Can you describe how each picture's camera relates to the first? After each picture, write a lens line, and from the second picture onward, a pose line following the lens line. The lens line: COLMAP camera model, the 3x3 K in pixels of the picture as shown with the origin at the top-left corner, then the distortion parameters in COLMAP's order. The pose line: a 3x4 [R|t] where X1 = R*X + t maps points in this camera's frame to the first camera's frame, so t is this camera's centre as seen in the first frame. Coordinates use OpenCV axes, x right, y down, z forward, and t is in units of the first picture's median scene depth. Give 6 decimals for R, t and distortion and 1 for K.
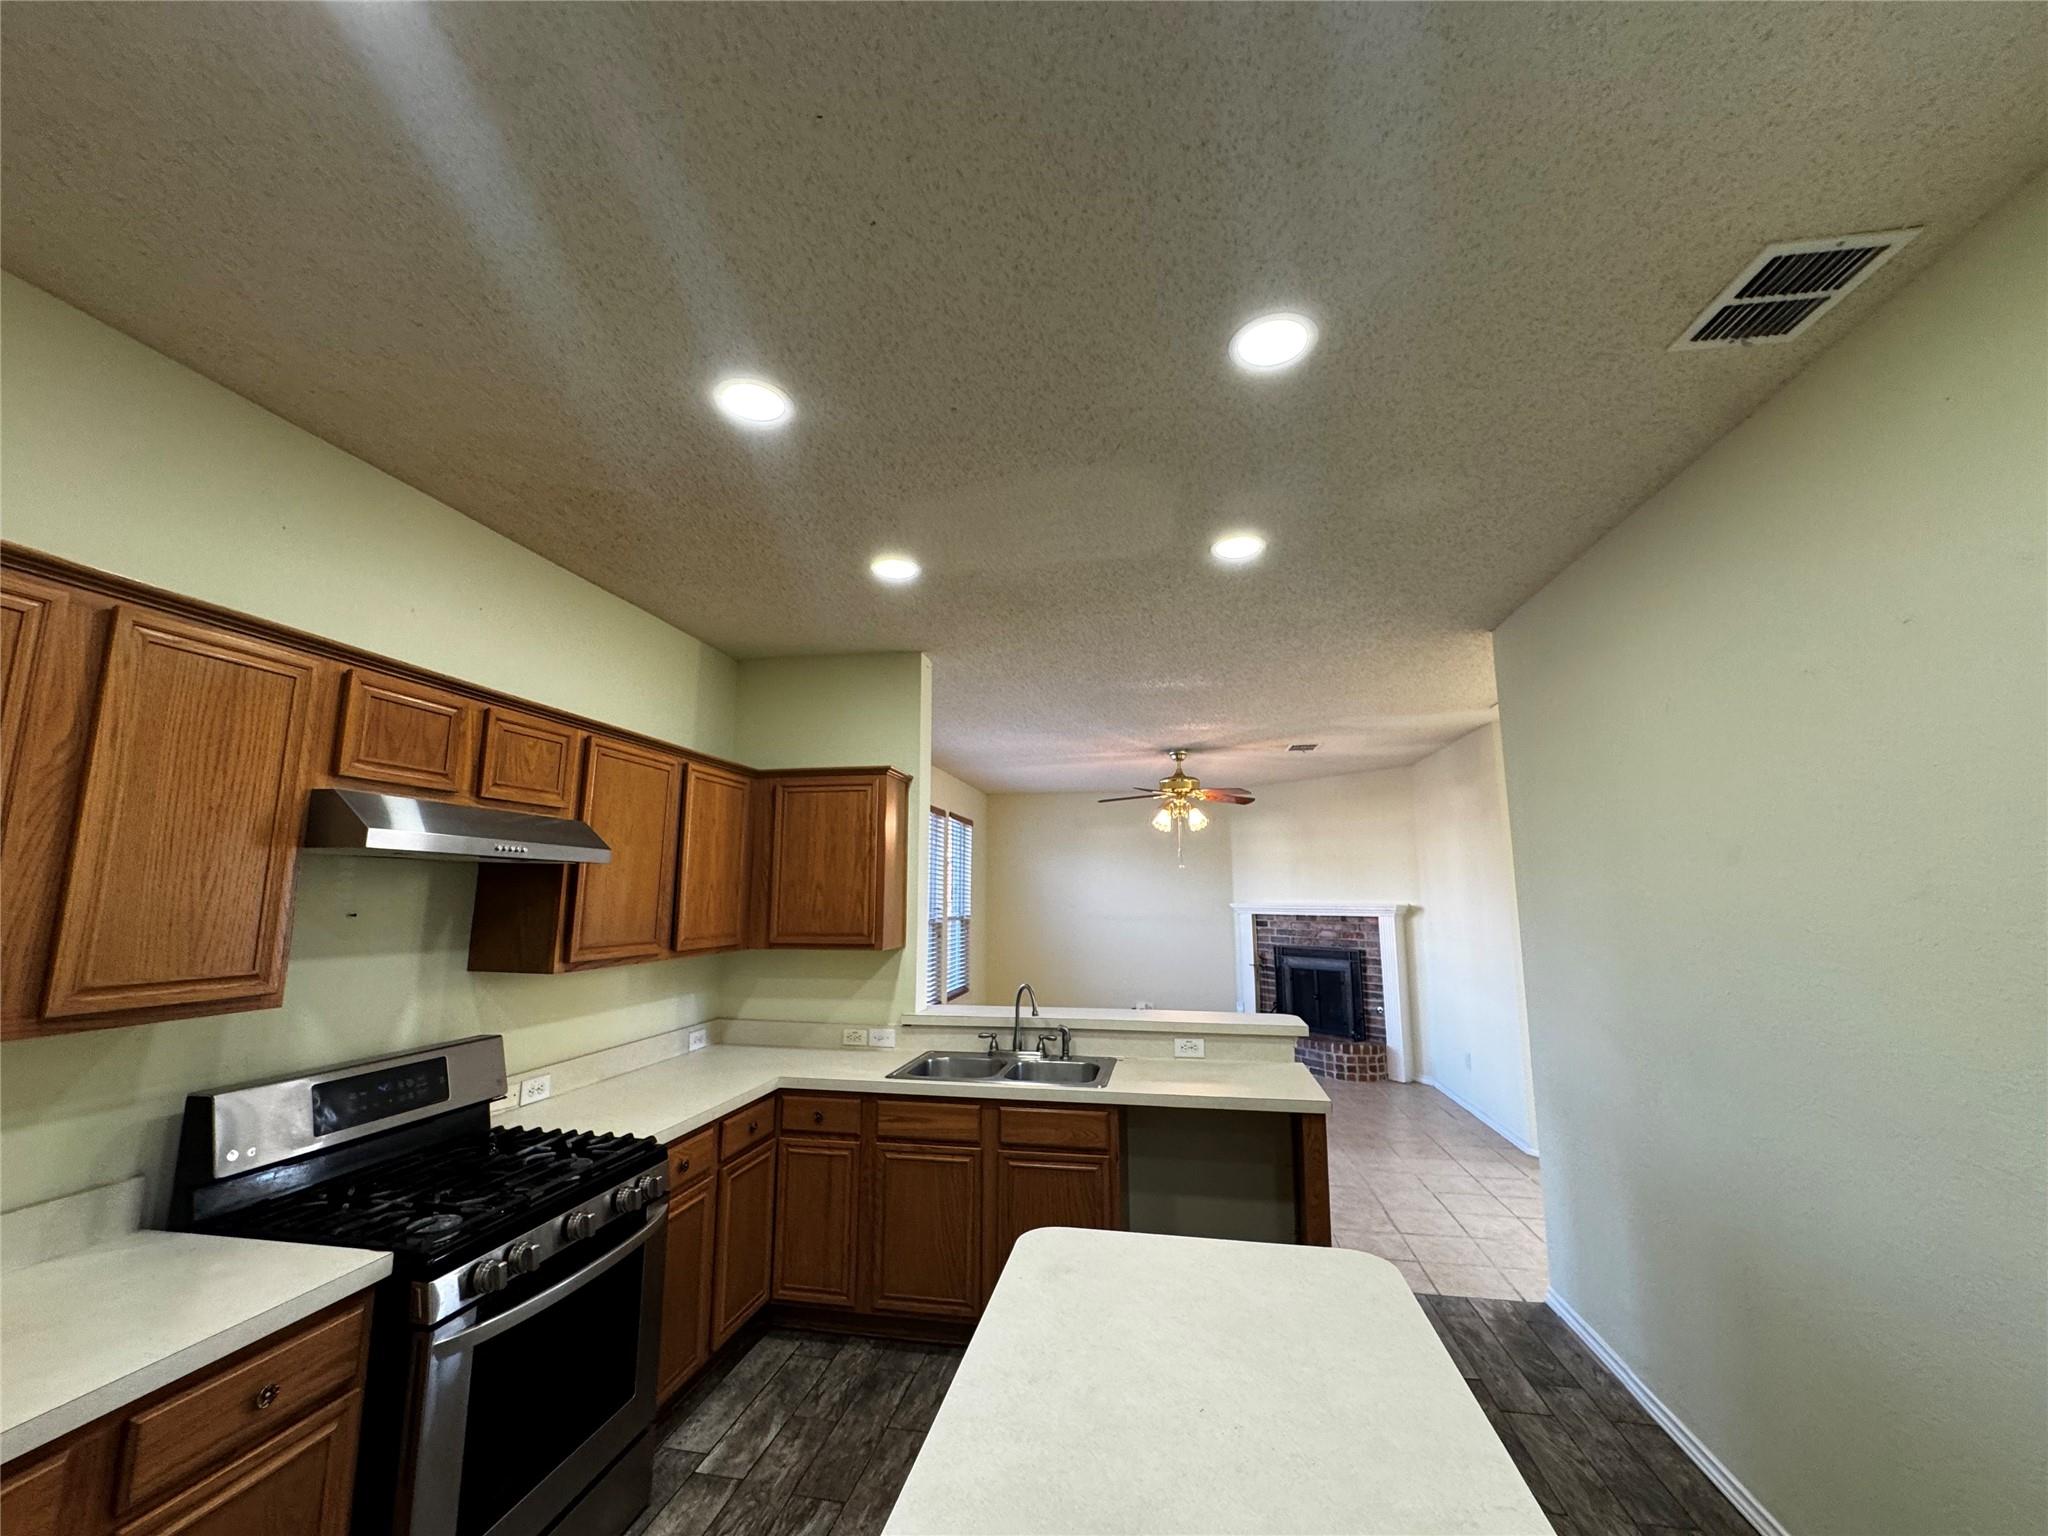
lens RADIAL K [[814.7, 0, 1023.1], [0, 814.7, 762.1], [0, 0, 1]] dist [0.000356, -0.000001]
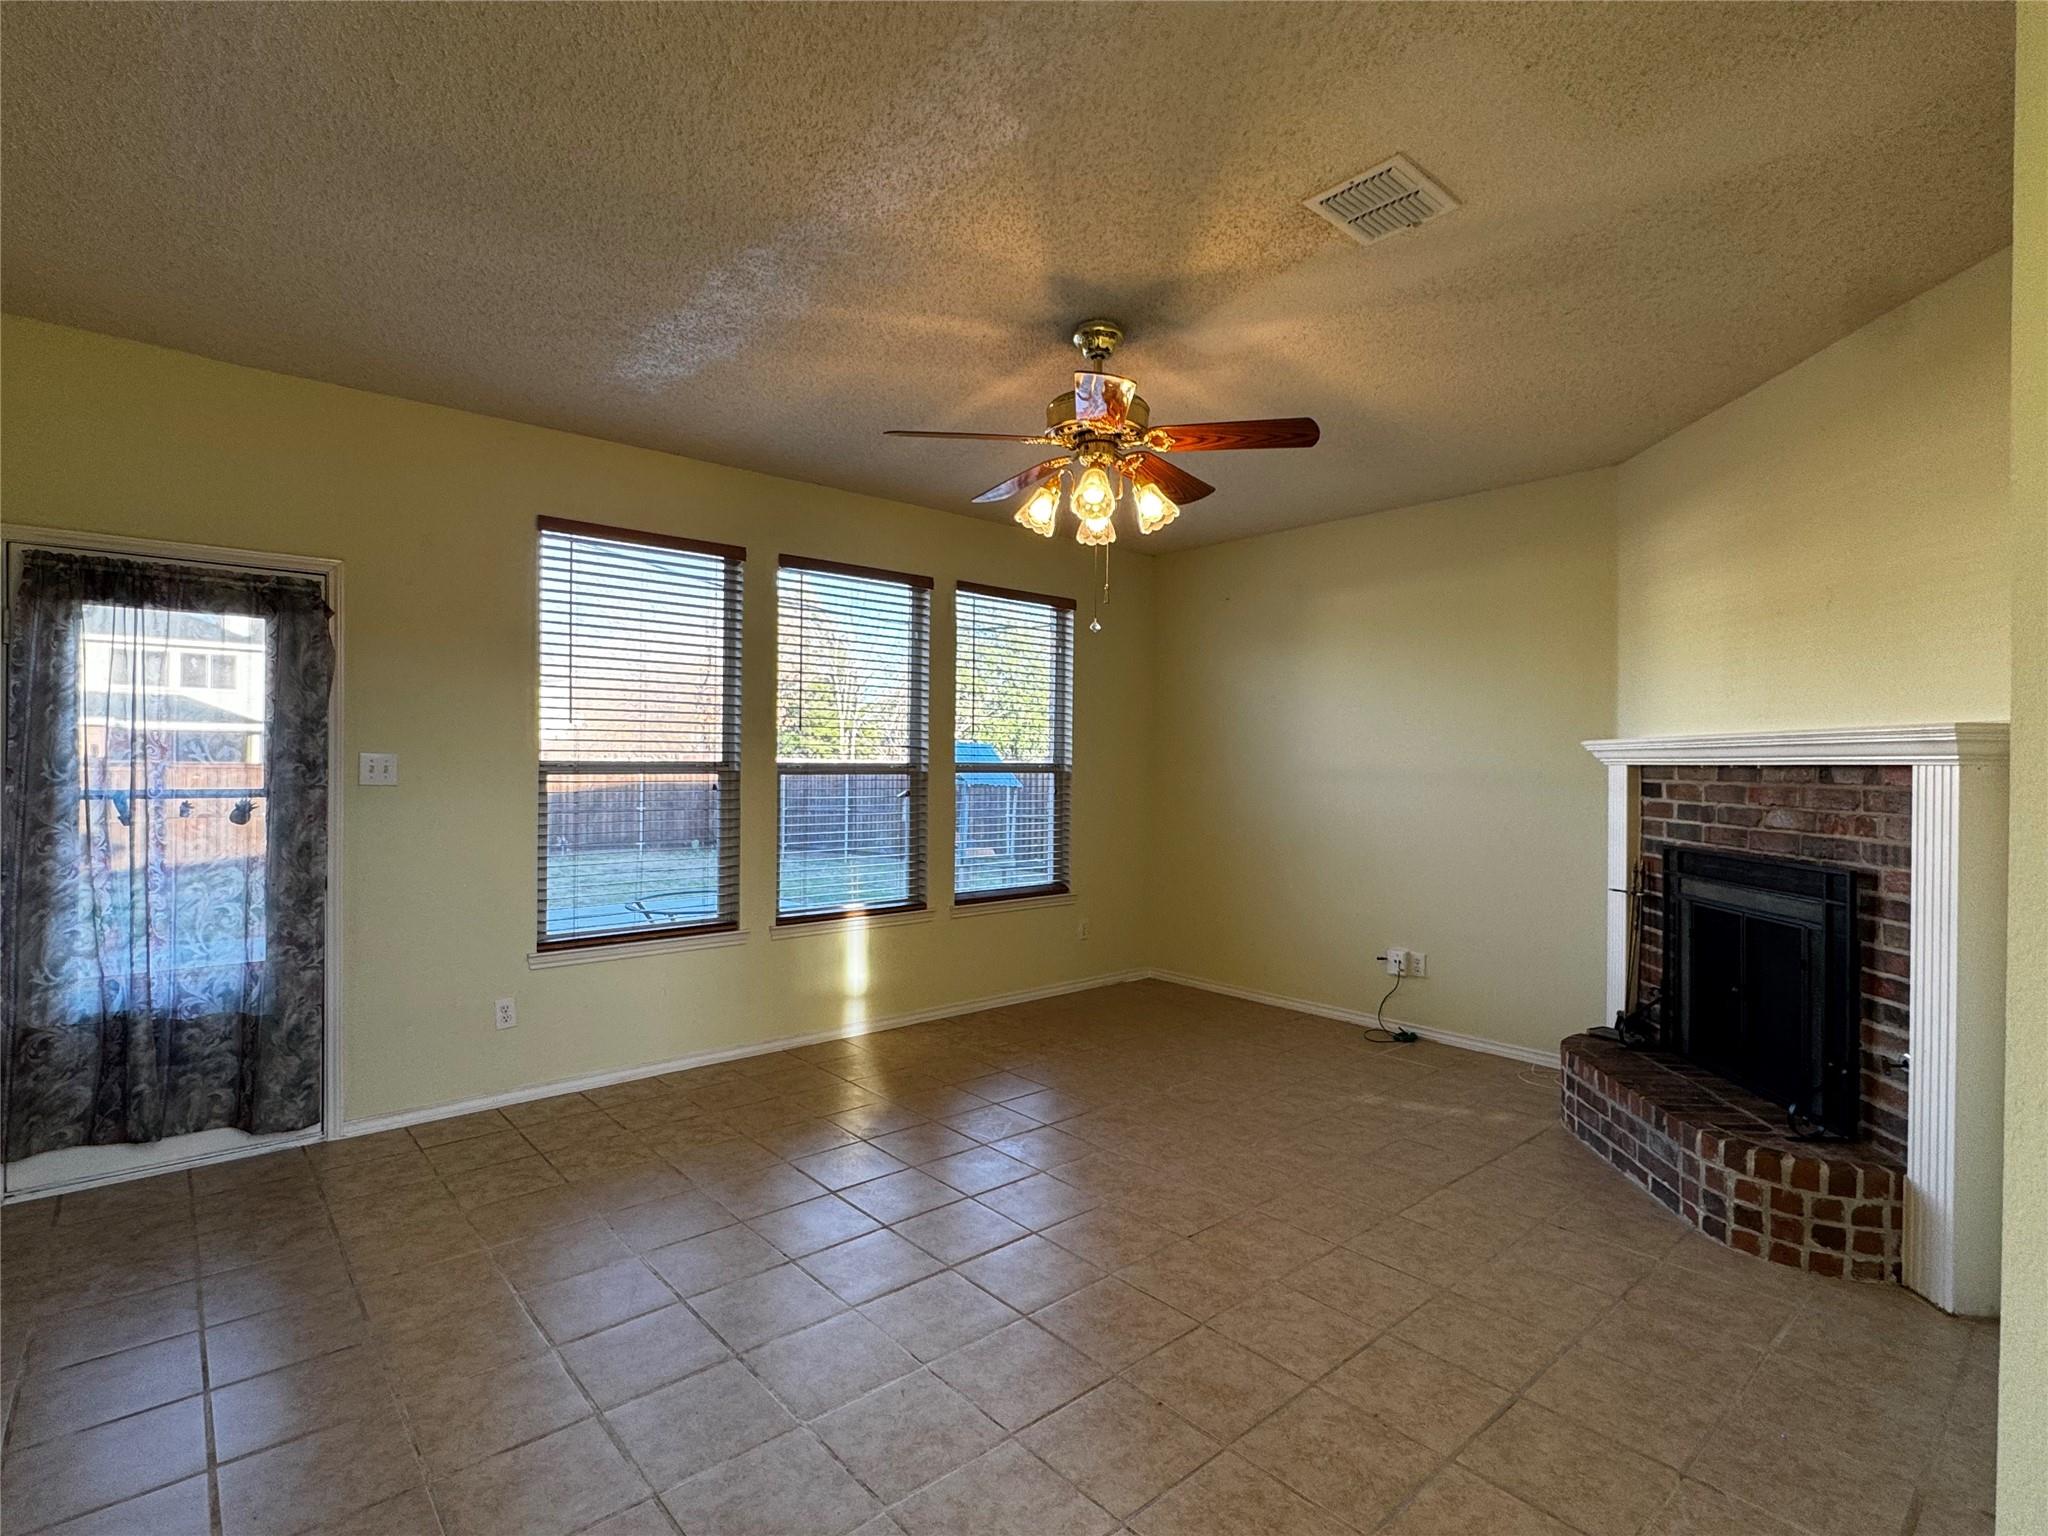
lens RADIAL K [[1005.5, 0, 1024.1], [0, 1005.5, 776.3], [0, 0, 1]] dist [0.003121, 0.000565]
pose [[0.776788, 0.010816, -0.629669, 0.417047], [0.095736, 0.986204, 0.135045, 0.114333], [0.622443, -0.165183, 0.765036, 0.519294]]
